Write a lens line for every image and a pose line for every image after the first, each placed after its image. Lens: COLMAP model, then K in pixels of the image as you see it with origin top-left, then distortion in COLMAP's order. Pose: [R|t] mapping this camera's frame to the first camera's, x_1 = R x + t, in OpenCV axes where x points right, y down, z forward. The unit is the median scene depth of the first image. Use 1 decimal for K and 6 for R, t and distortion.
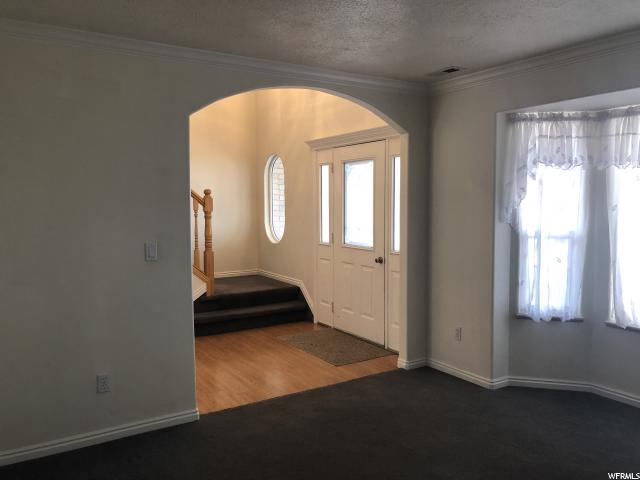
lens RADIAL K [[520.7, 0, 320.0], [0, 520.7, 240.0], [0, 0, 1]] dist [0.000790, 0.001109]
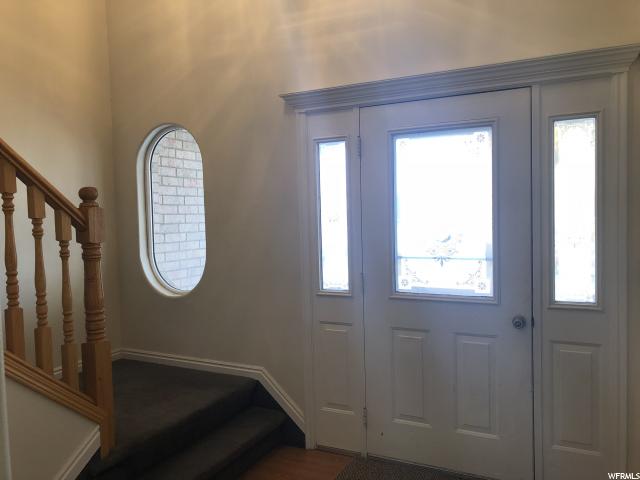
lens RADIAL K [[520.7, 0, 320.0], [0, 520.7, 240.0], [0, 0, 1]] dist [0.000790, 0.001109]
pose [[0.855221, -0.044371, 0.516360, -0.271576], [0.061809, 0.997950, -0.016617, -0.039293], [-0.514564, 0.046127, 0.856210, 0.573050]]
